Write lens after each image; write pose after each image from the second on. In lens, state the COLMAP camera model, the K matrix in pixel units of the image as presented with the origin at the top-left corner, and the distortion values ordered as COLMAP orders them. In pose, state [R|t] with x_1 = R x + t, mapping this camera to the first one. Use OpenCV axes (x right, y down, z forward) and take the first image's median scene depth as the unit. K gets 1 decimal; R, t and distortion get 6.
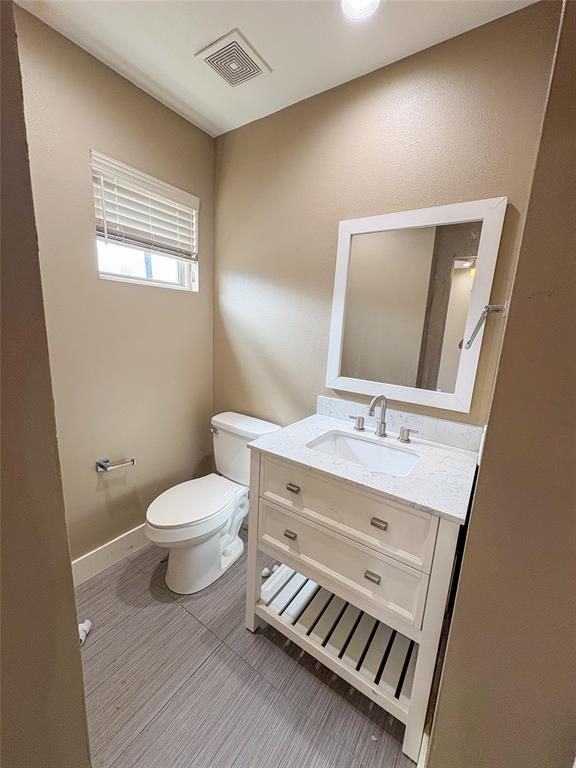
lens RADIAL K [[308.1, 0, 288.0], [0, 308.1, 384.0], [0, 0, 1]] dist [0.007063, 0.000009]
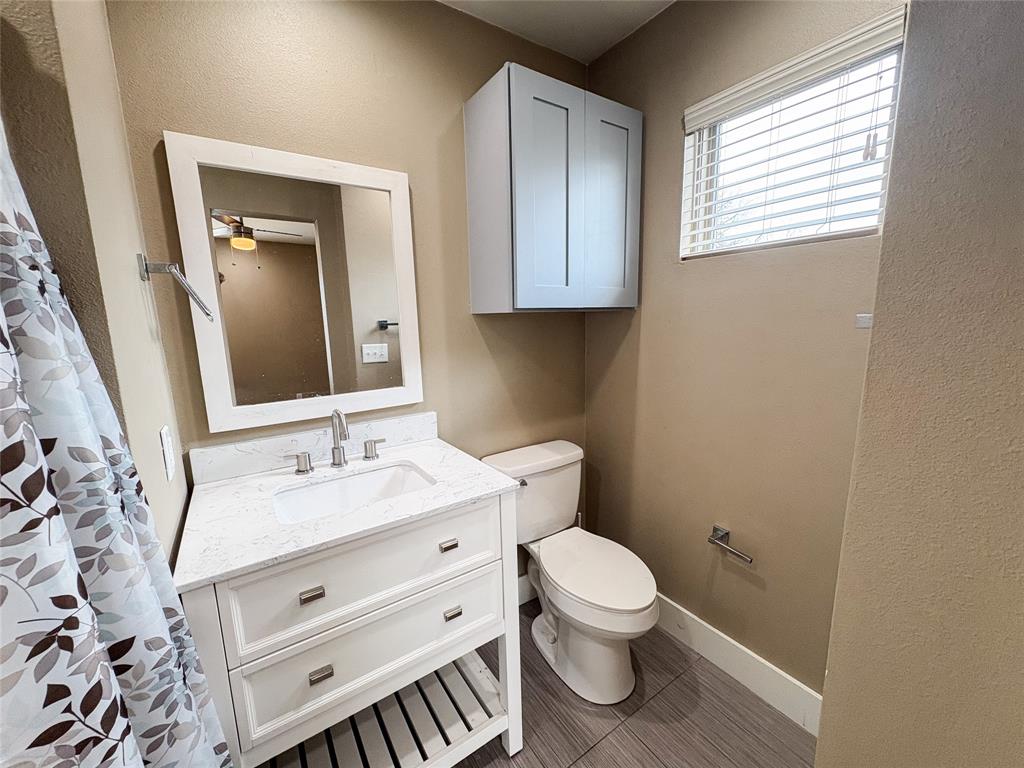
lens RADIAL K [[392.7, 0, 496.5], [0, 392.7, 385.5], [0, 0, 1]] dist [-0.000789, -0.000083]
pose [[0.383556, -0.210584, 0.899188, -0.339761], [0.229771, 0.964799, 0.127938, -0.045749], [-0.894477, 0.157536, 0.418441, 0.248681]]
